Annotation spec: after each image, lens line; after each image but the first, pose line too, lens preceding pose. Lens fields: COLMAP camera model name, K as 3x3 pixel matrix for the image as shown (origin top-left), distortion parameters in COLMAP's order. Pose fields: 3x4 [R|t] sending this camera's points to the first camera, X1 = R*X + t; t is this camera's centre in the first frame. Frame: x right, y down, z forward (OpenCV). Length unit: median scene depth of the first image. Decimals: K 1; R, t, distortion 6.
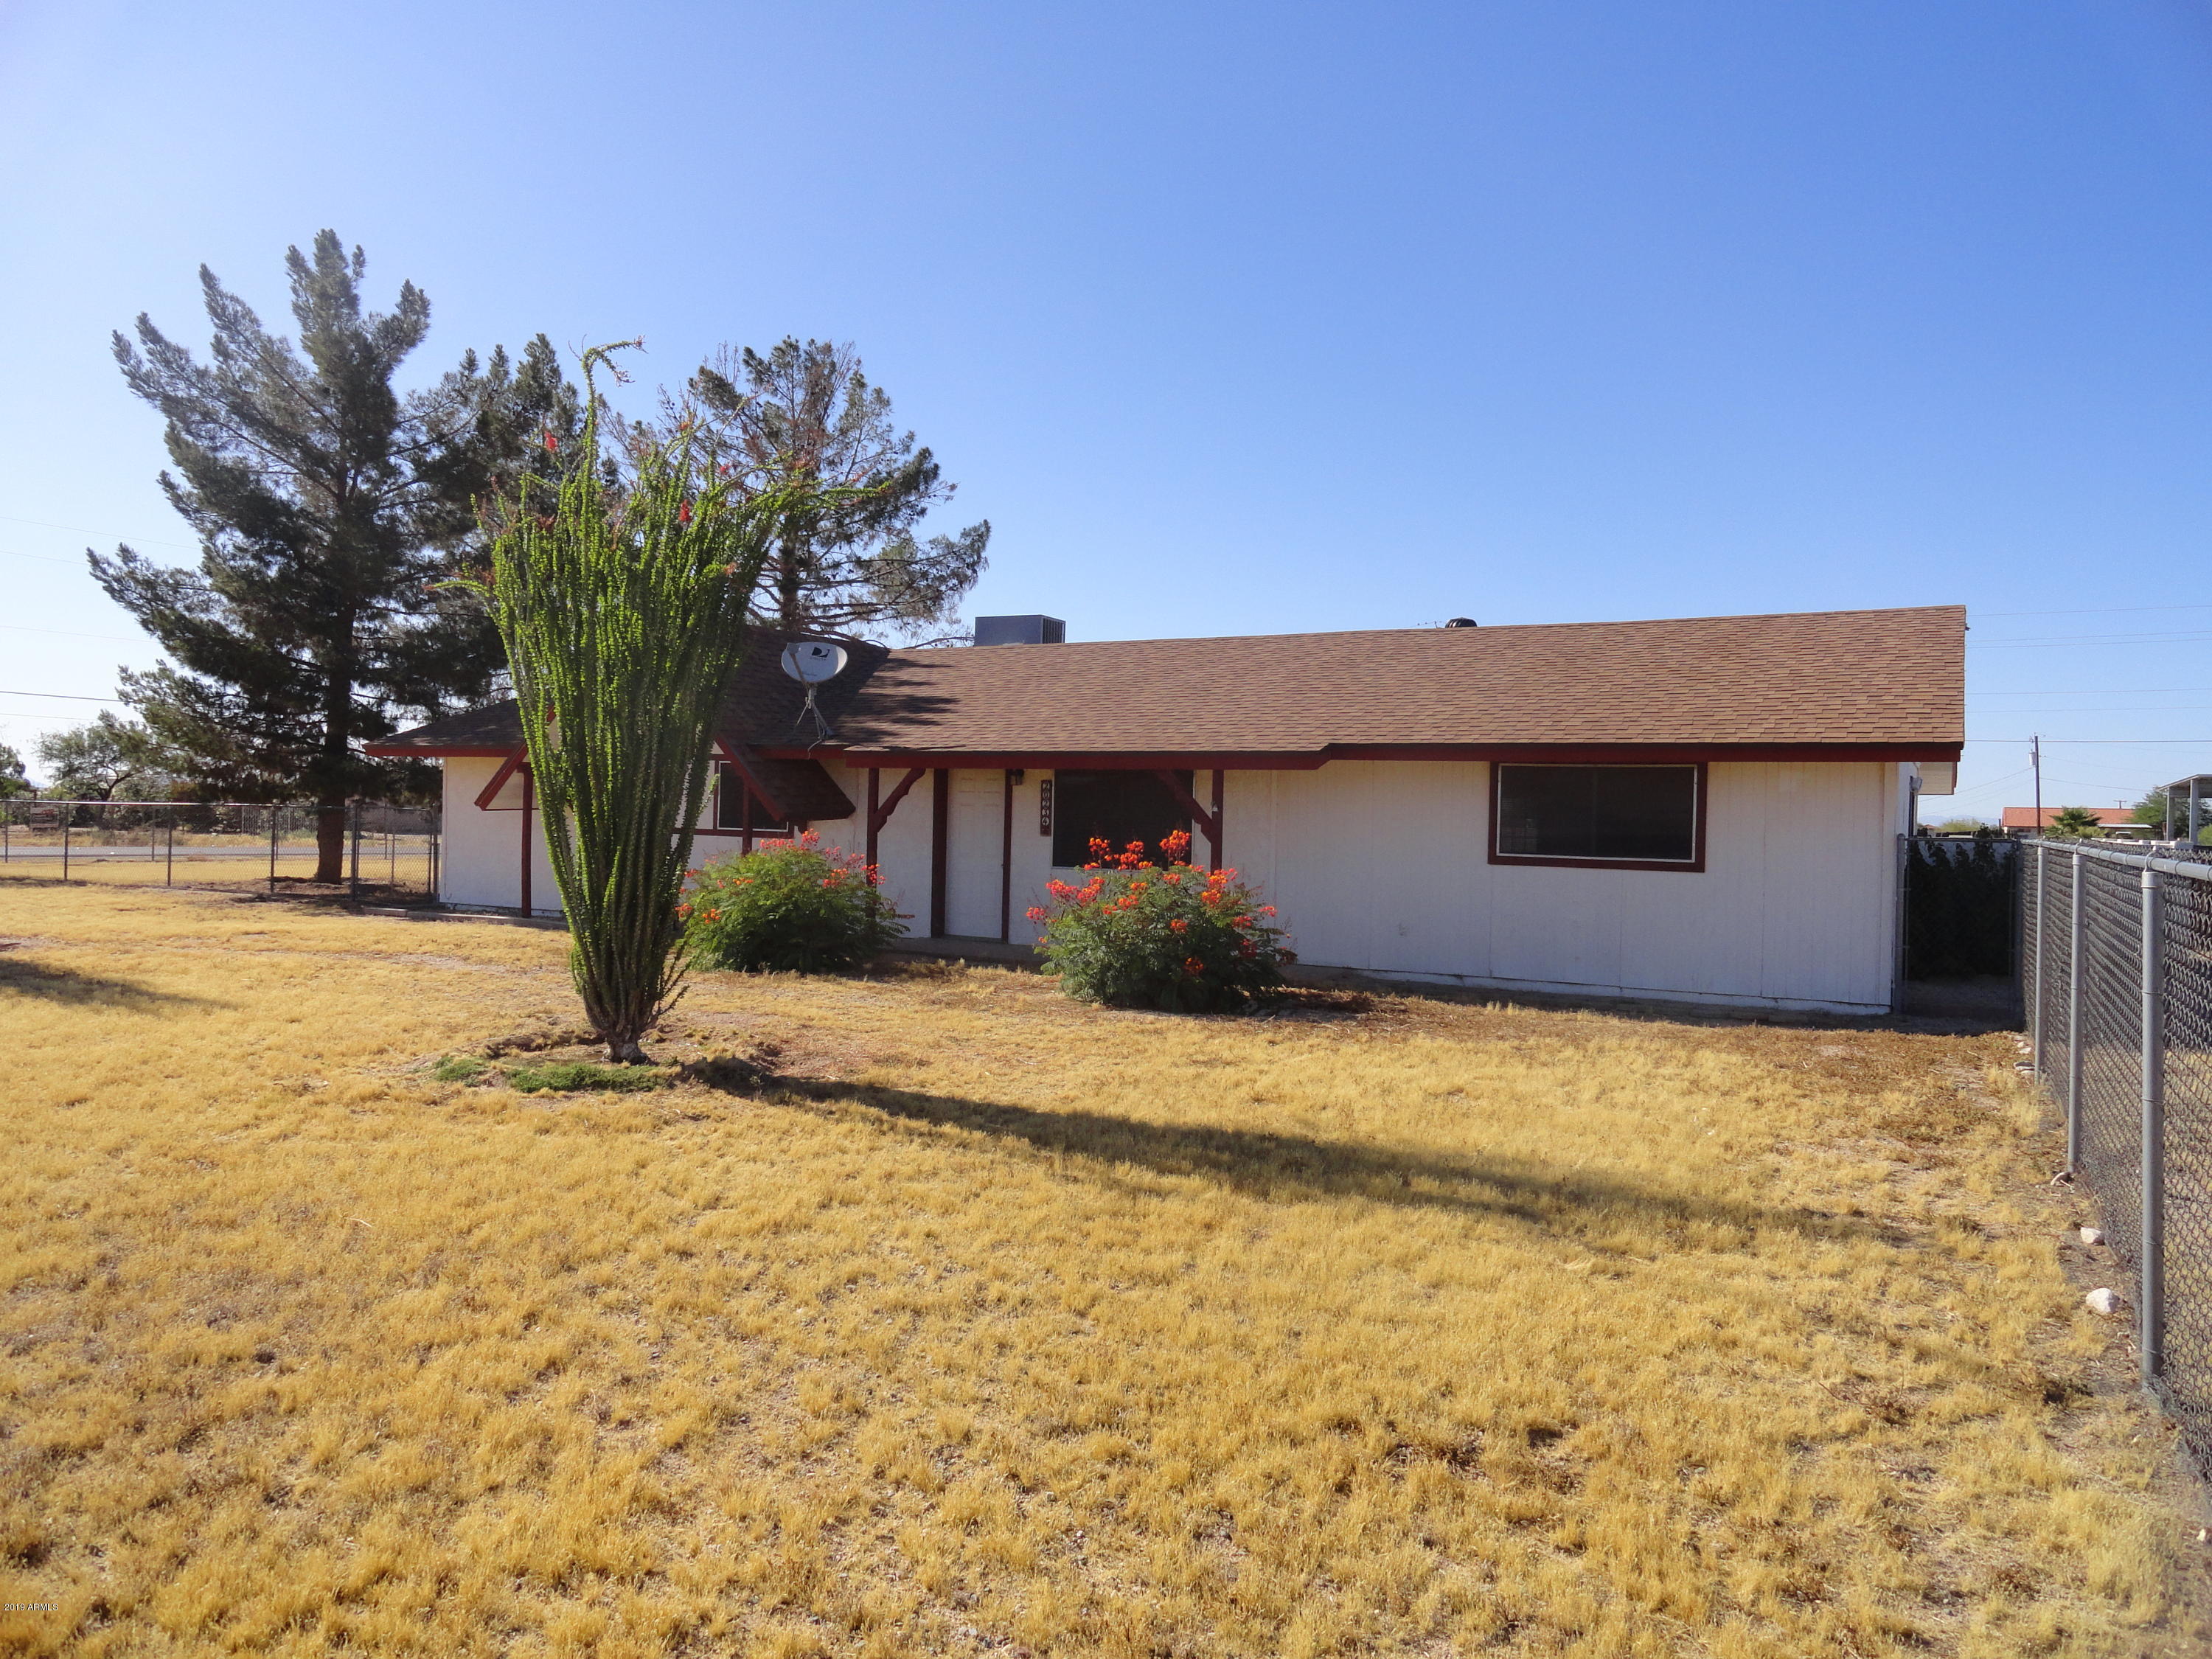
lens RADIAL K [[1529.9, 0, 1098.0], [0, 1529.9, 827.2], [0, 0, 1]] dist [0.026093, -0.007349]
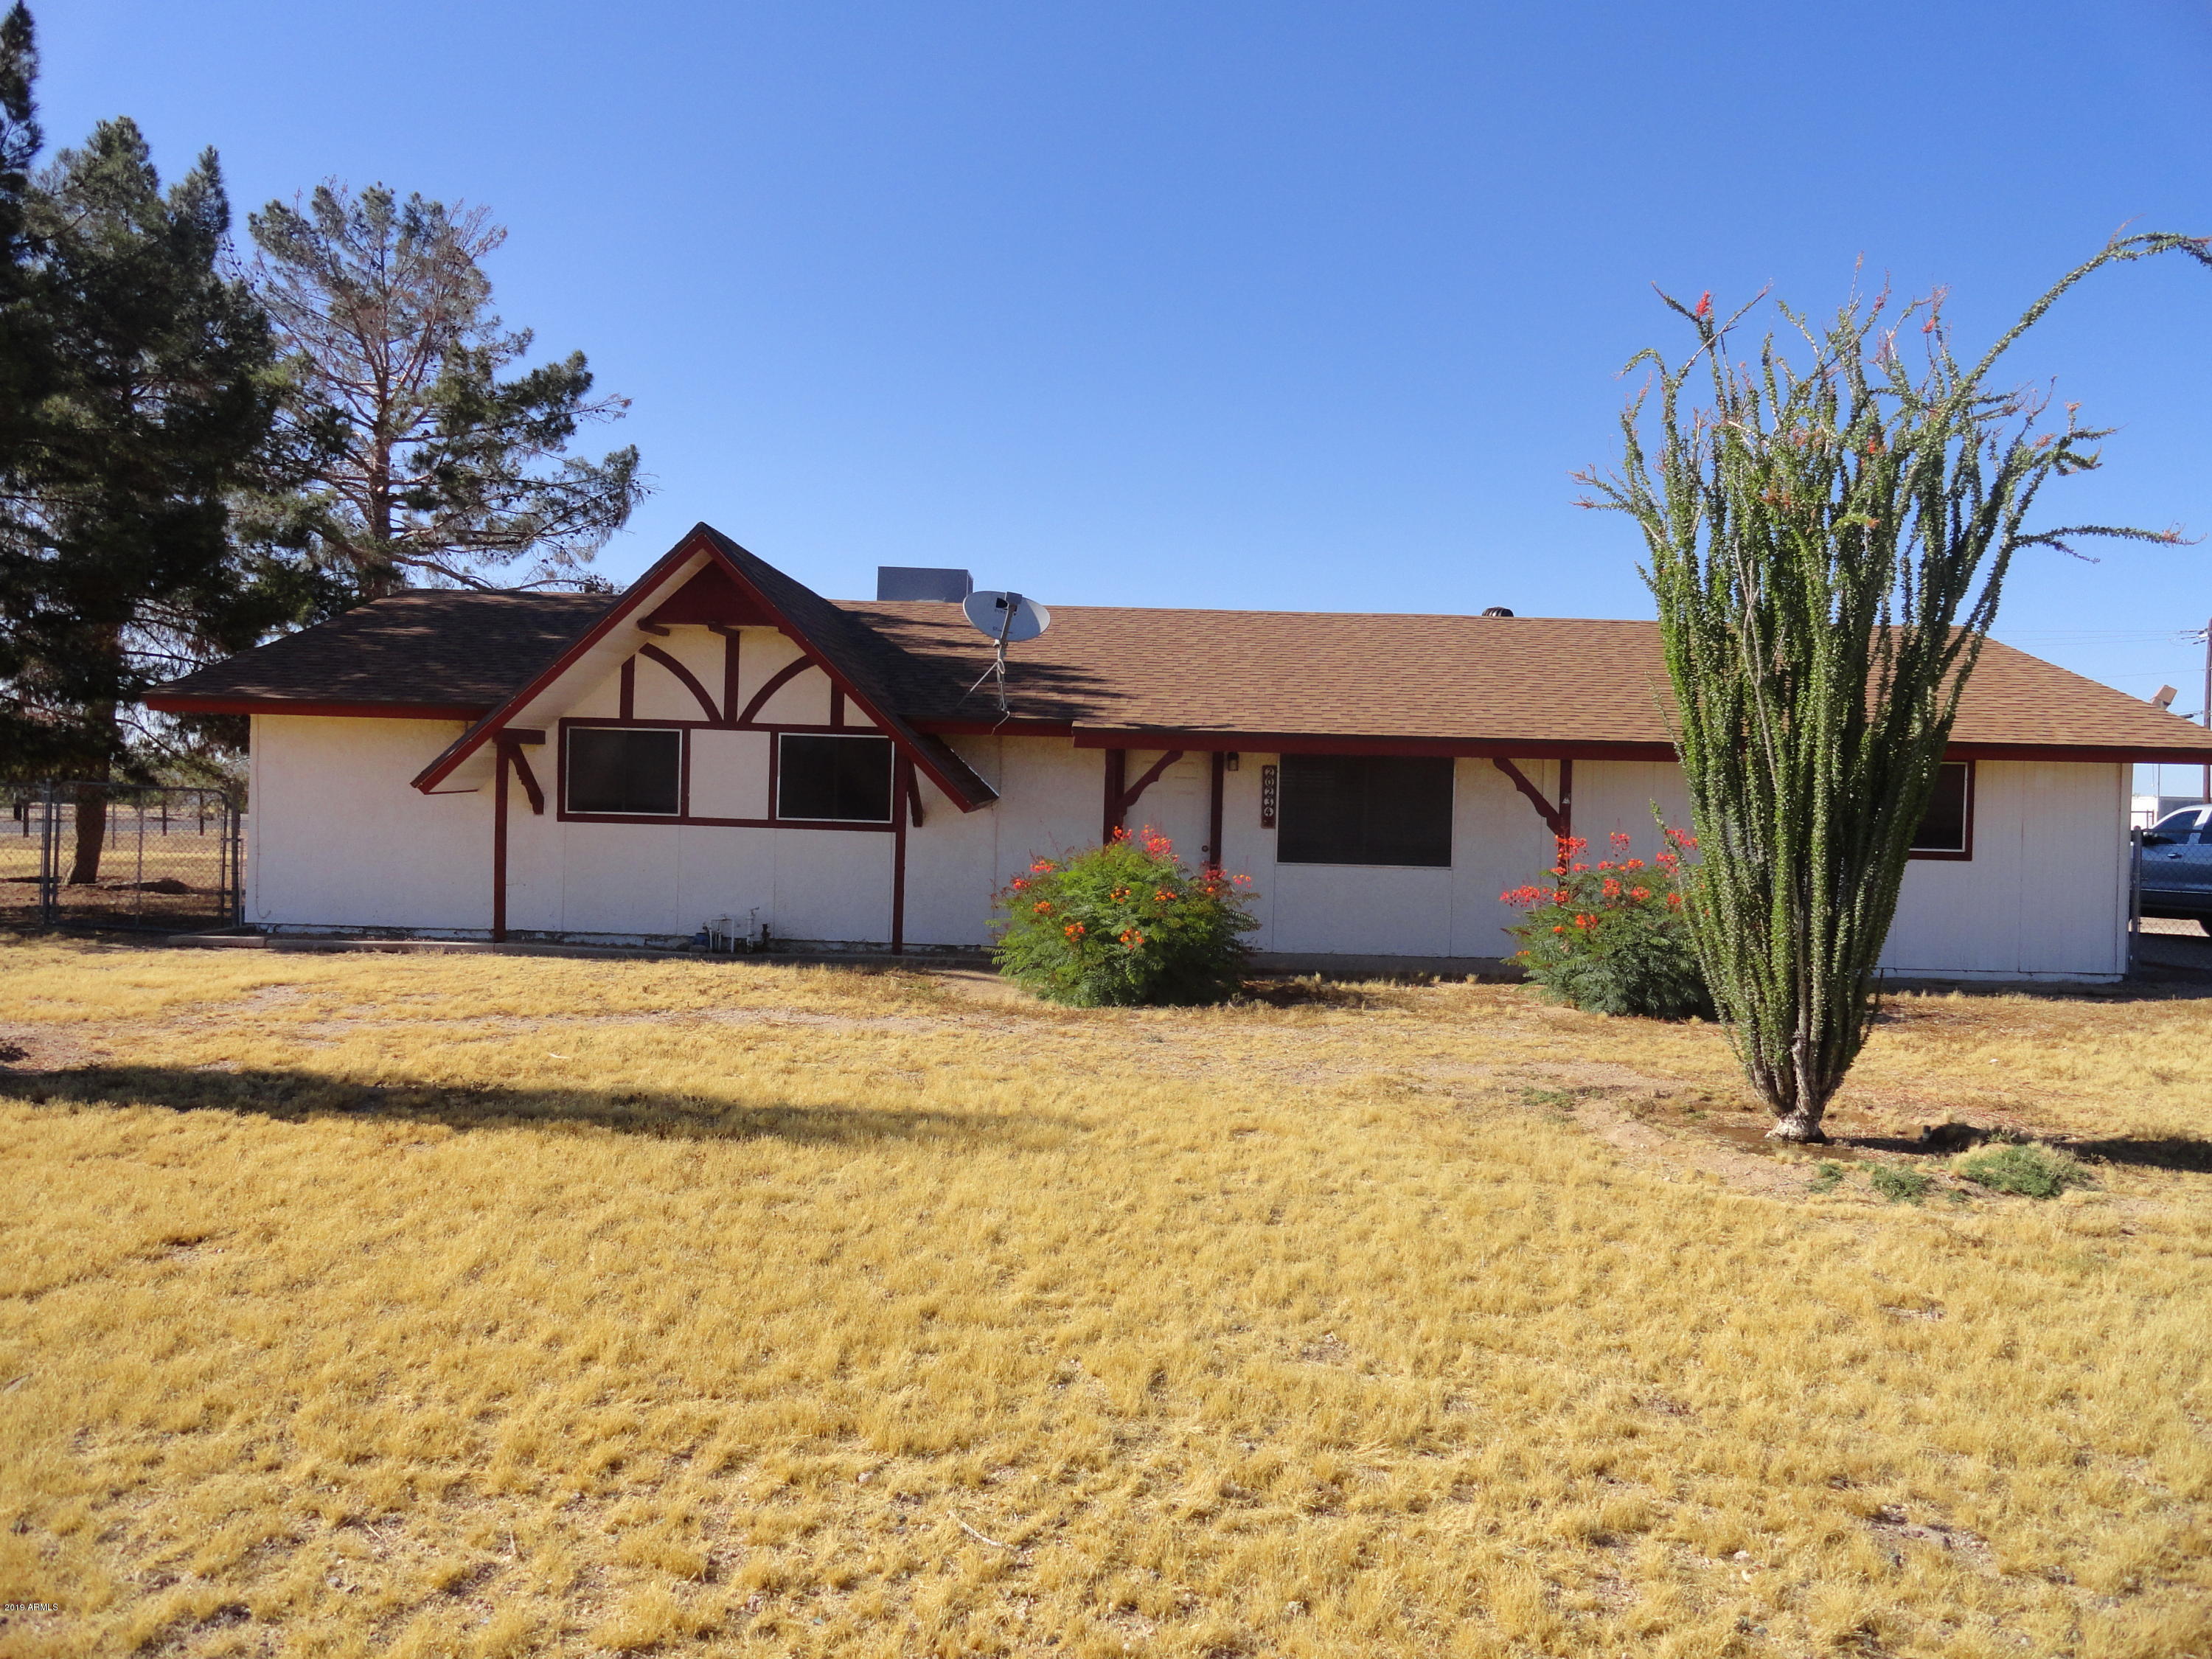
lens RADIAL K [[1526.4, 0, 1106.0], [0, 1526.4, 829.5], [0, 0, 1]] dist [0.019140, -0.001621]
pose [[0.880896, -0.007799, 0.473245, -0.534878], [-0.002405, 0.999778, 0.020951, -0.011693], [-0.473303, -0.019594, 0.880682, 0.261046]]
